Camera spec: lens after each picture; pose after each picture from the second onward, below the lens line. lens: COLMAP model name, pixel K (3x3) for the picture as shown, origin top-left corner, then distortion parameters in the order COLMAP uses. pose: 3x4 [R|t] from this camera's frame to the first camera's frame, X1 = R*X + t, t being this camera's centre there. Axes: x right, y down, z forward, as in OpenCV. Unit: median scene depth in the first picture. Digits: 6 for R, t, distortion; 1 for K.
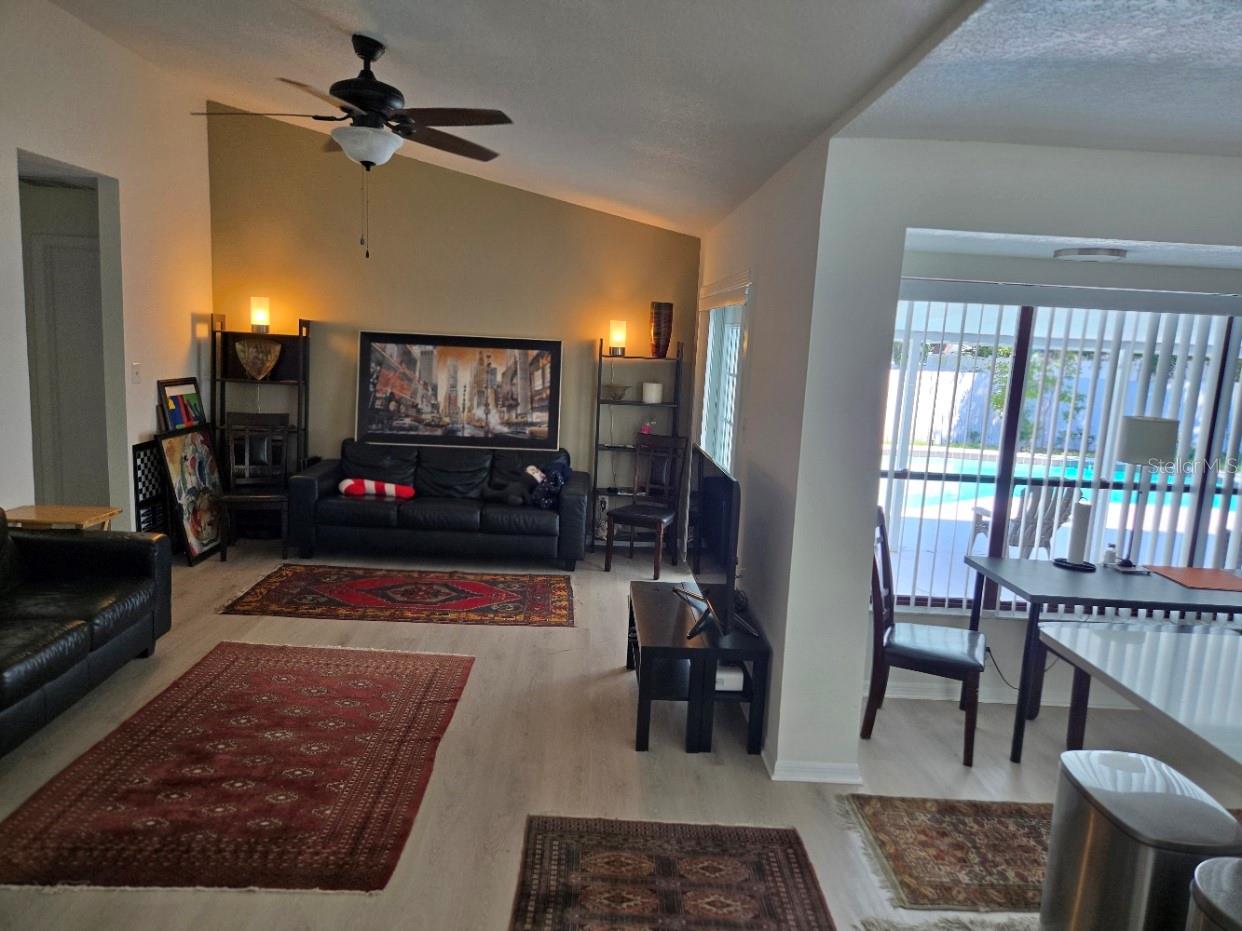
lens RADIAL K [[816.4, 0, 621.0], [0, 816.4, 465.5], [0, 0, 1]] dist [0.004737, -0.000865]
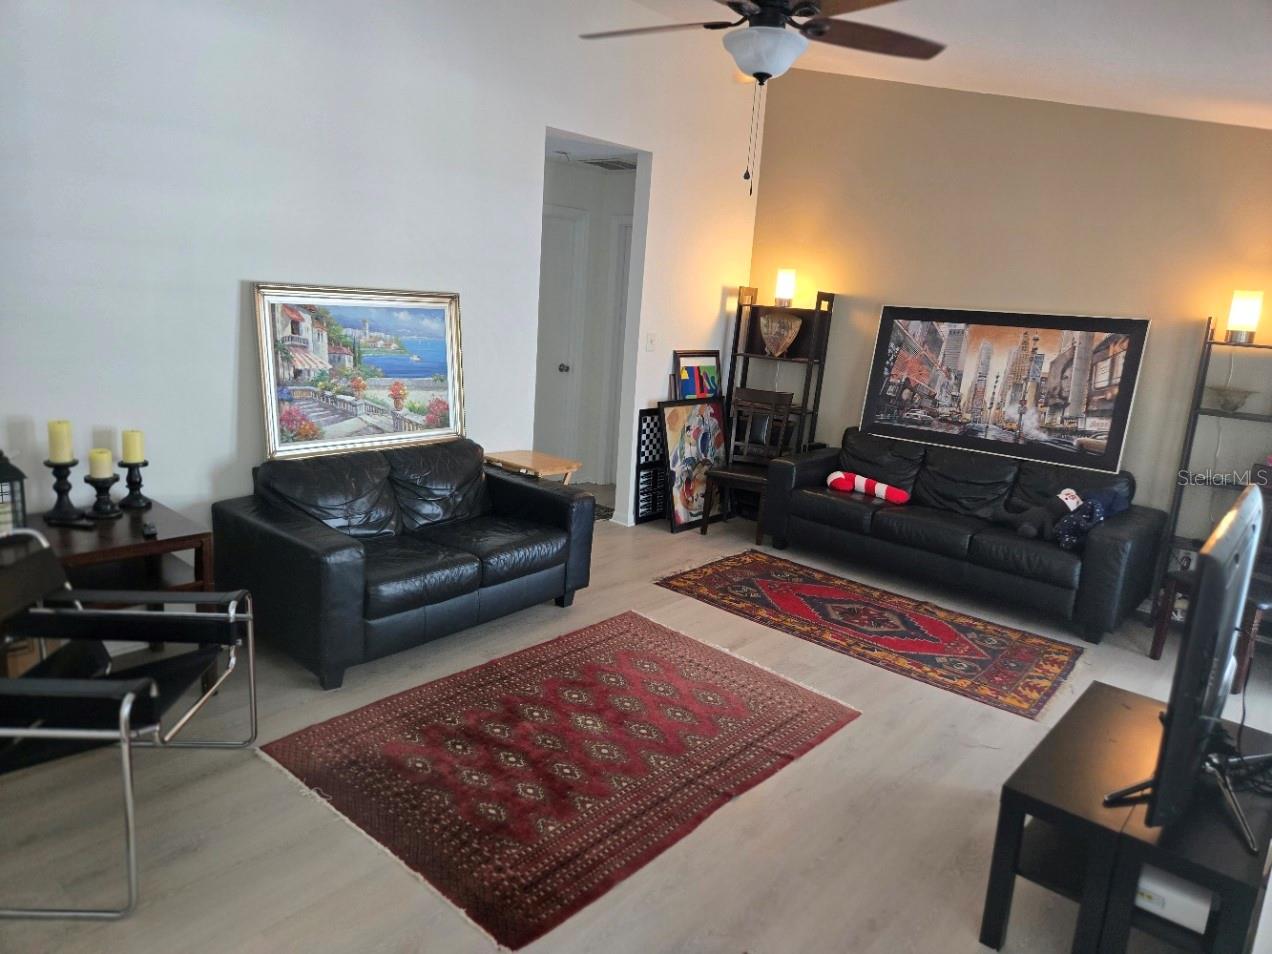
lens RADIAL K [[832.8, 0, 636.0], [0, 832.8, 477.0], [0, 0, 1]] dist [0.065060, -0.064804]
pose [[0.724325, 0.144703, -0.674102, 0.124772], [-0.133460, 0.988662, 0.068823, -0.010918], [0.676418, 0.040115, 0.735425, 0.183000]]
